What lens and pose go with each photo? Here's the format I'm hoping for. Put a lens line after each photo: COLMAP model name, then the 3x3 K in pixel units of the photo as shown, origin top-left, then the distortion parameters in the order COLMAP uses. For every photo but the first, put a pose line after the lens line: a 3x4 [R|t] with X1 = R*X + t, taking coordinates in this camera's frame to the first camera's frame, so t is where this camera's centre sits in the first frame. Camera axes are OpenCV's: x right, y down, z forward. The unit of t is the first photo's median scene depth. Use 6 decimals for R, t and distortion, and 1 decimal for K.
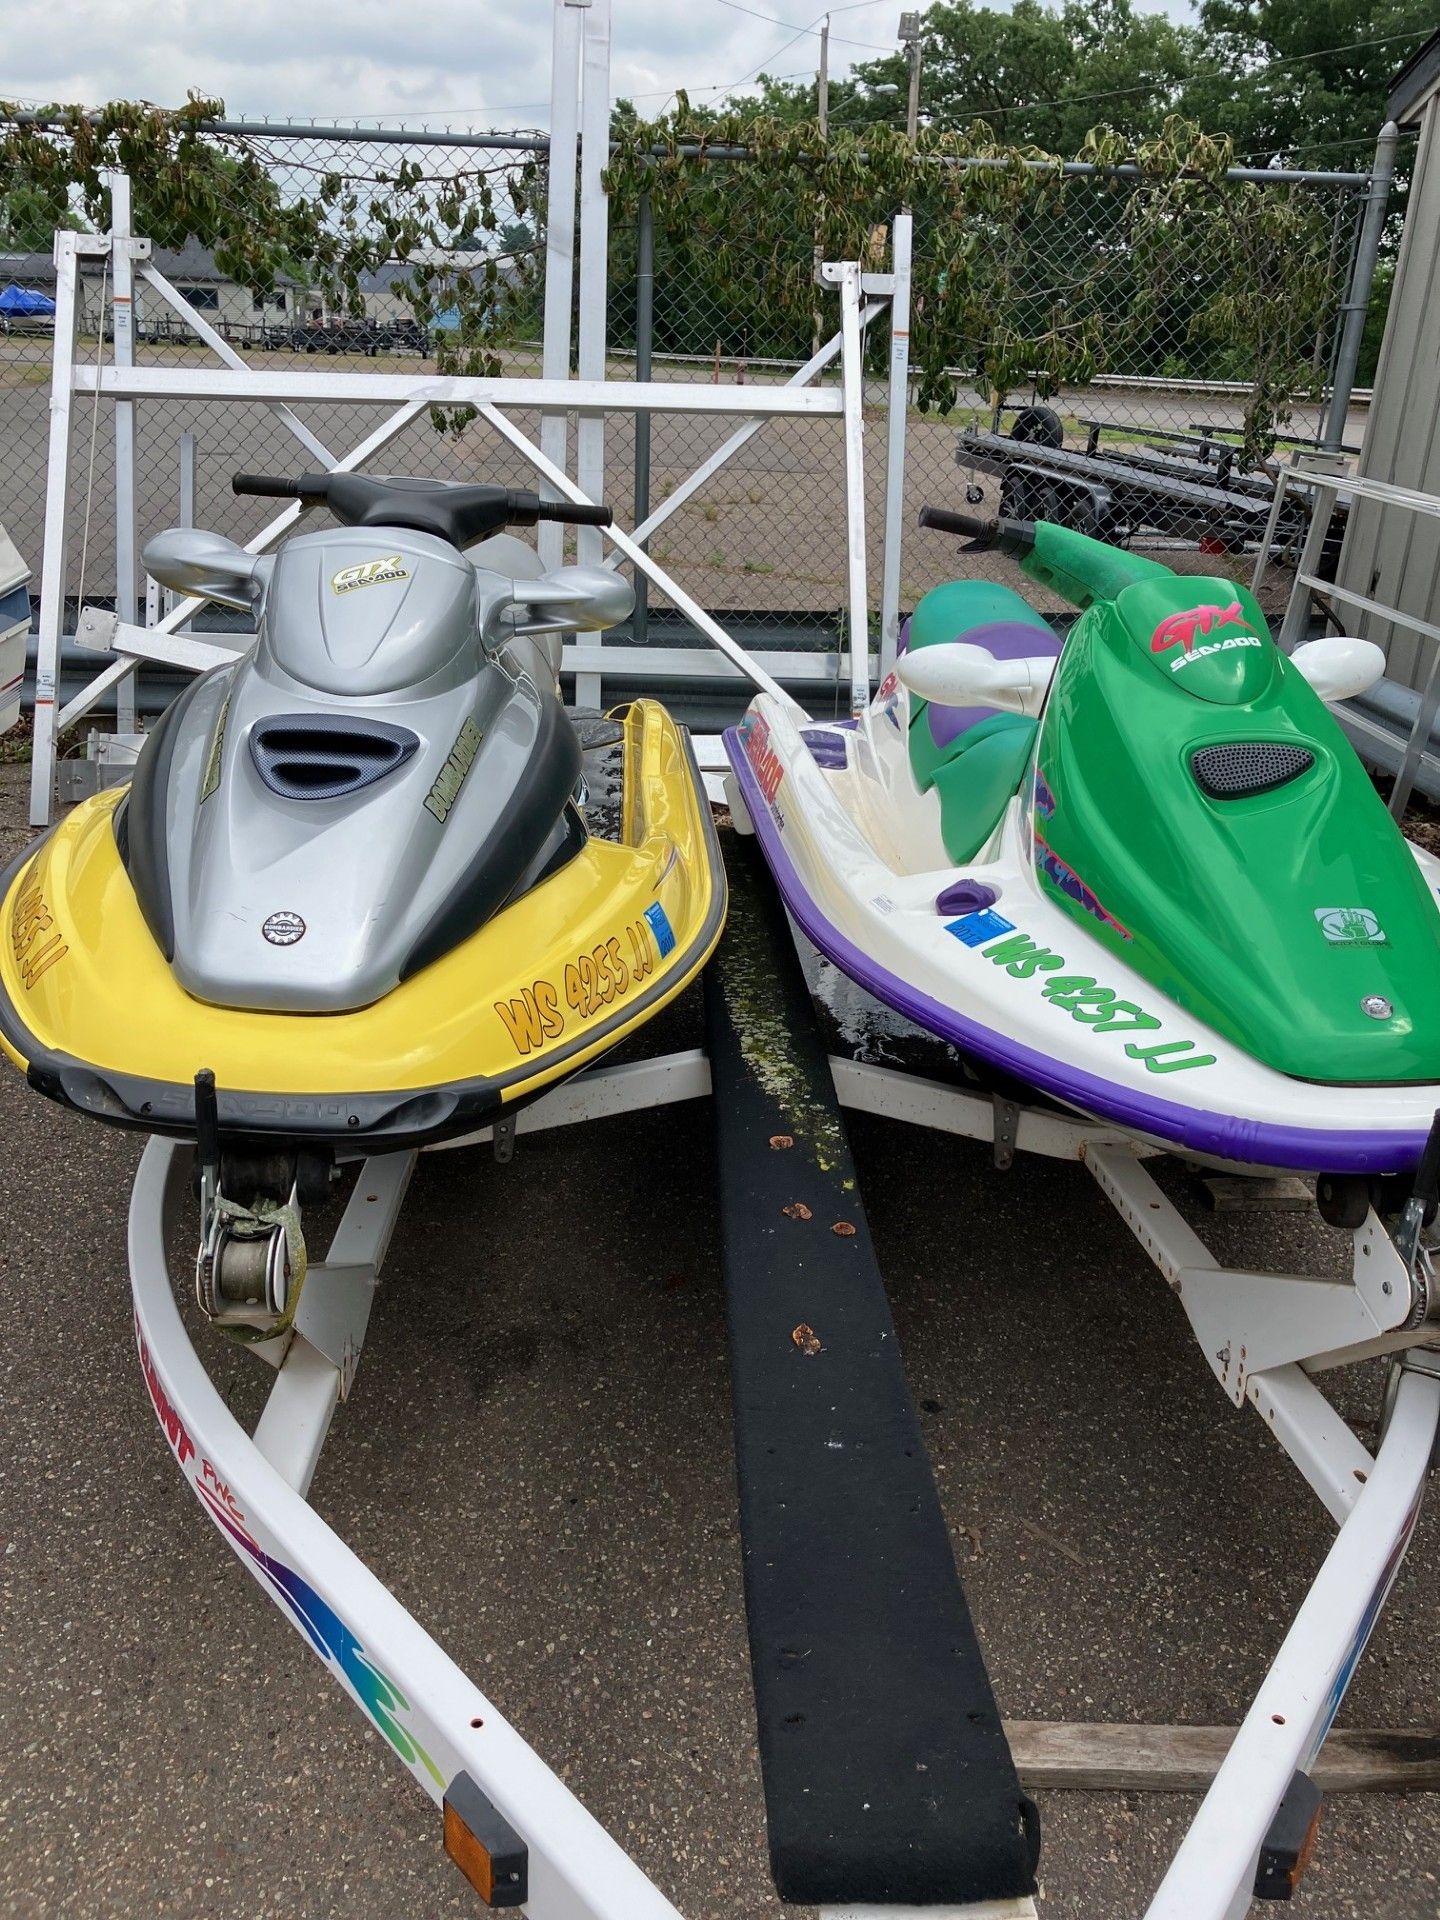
lens RADIAL K [[1553.9, 0, 720.0], [0, 1553.9, 960.0], [0, 0, 1]] dist [0.053170, -0.119638]
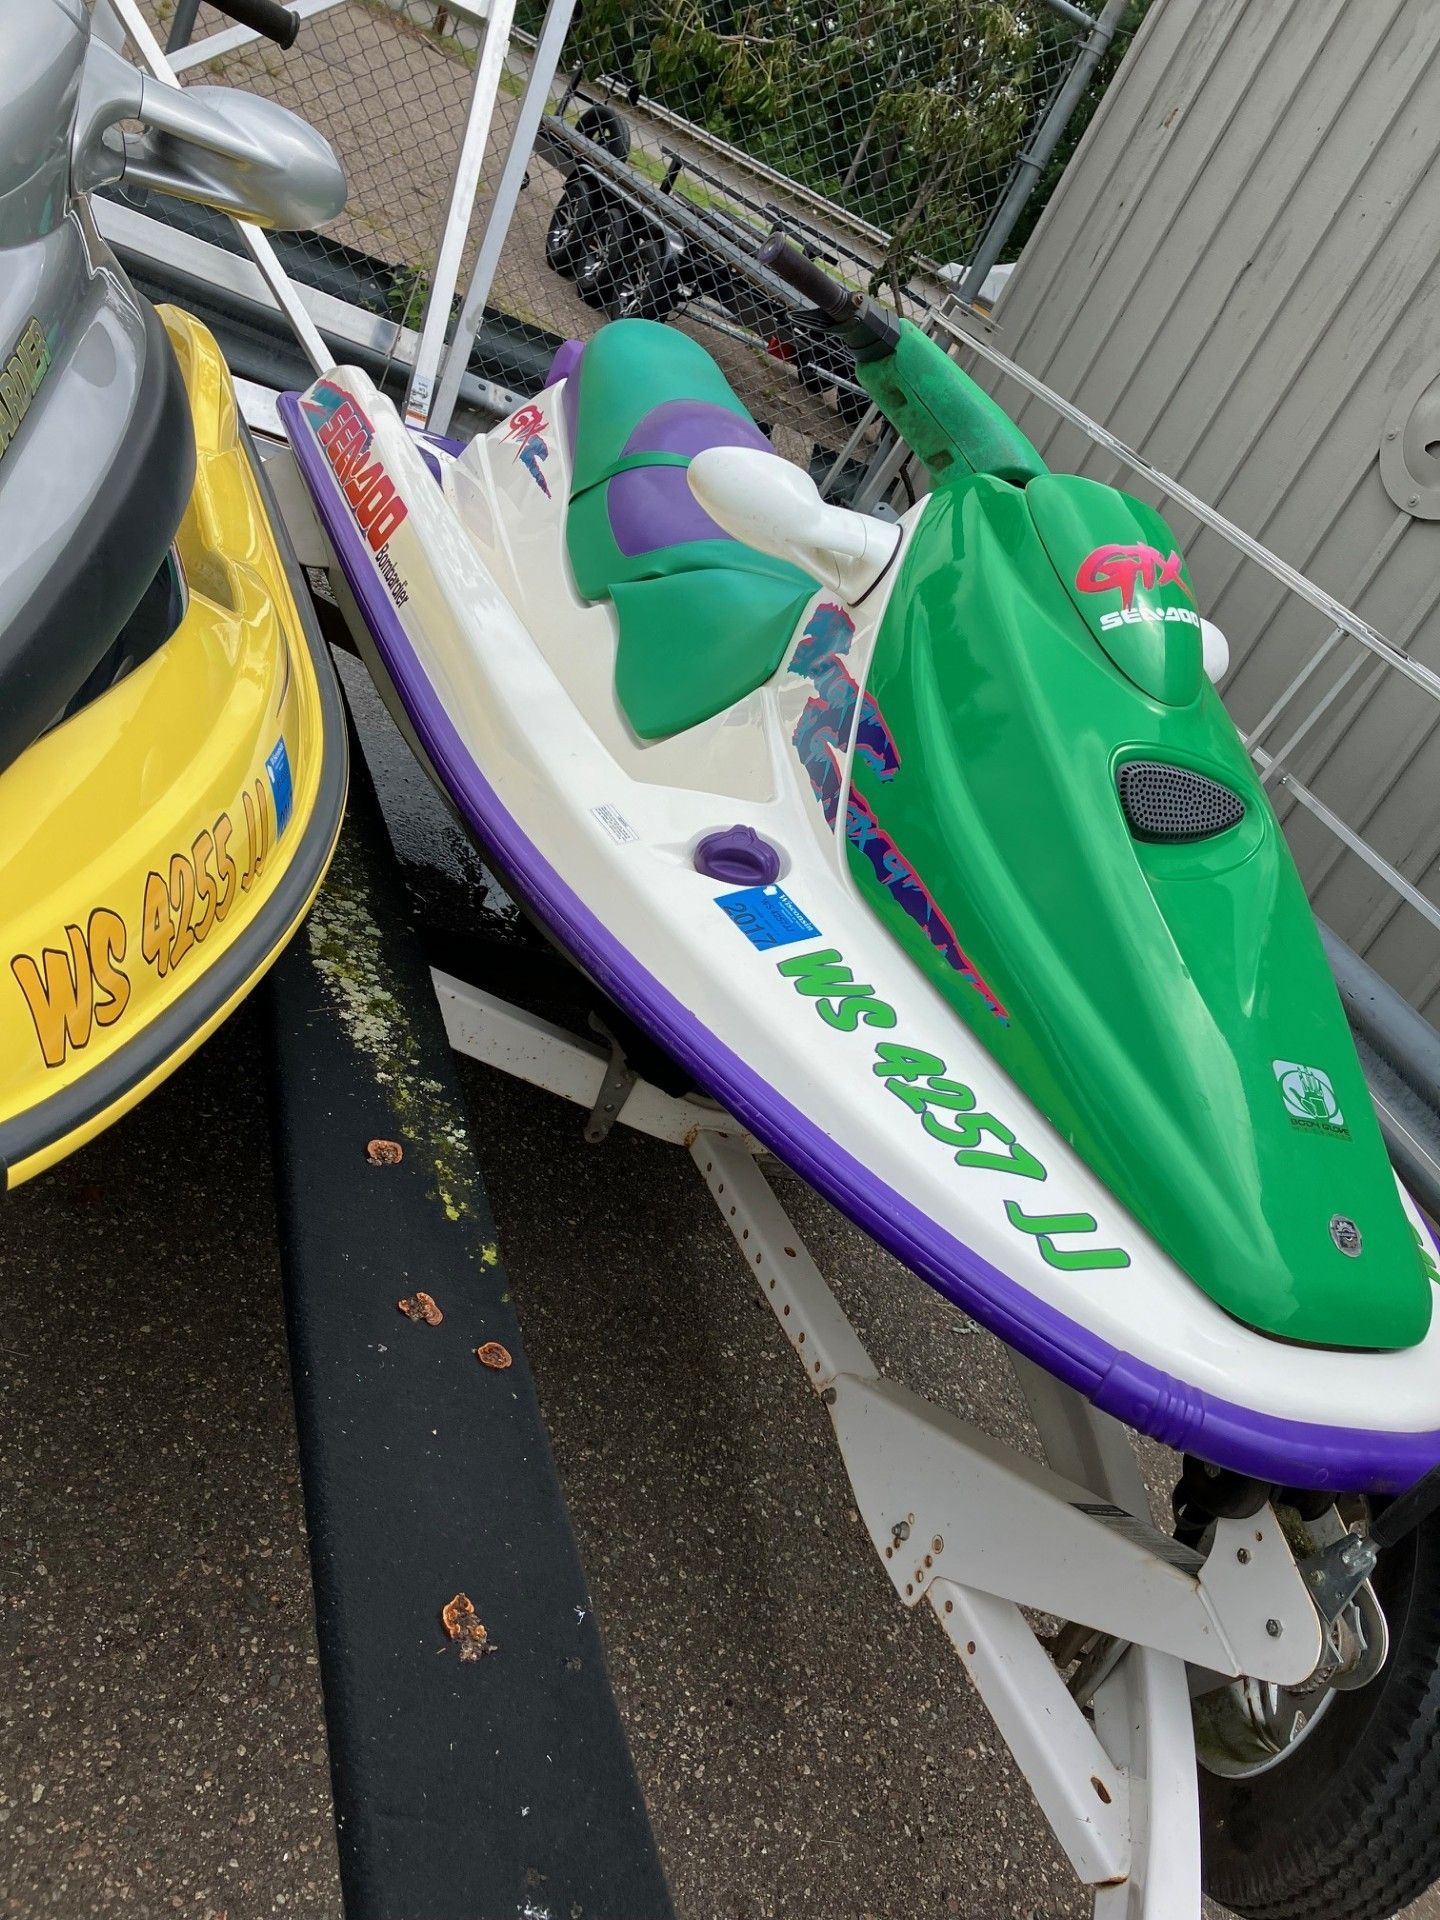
lens RADIAL K [[1539.5, 0, 720.0], [0, 1539.5, 960.0], [0, 0, 1]] dist [0.022246, -0.015903]
pose [[0.881530, 0.205490, 0.425062, -0.122134], [-0.280282, 0.952272, 0.120911, -0.072675], [-0.379929, -0.225724, 0.897052, 0.377971]]
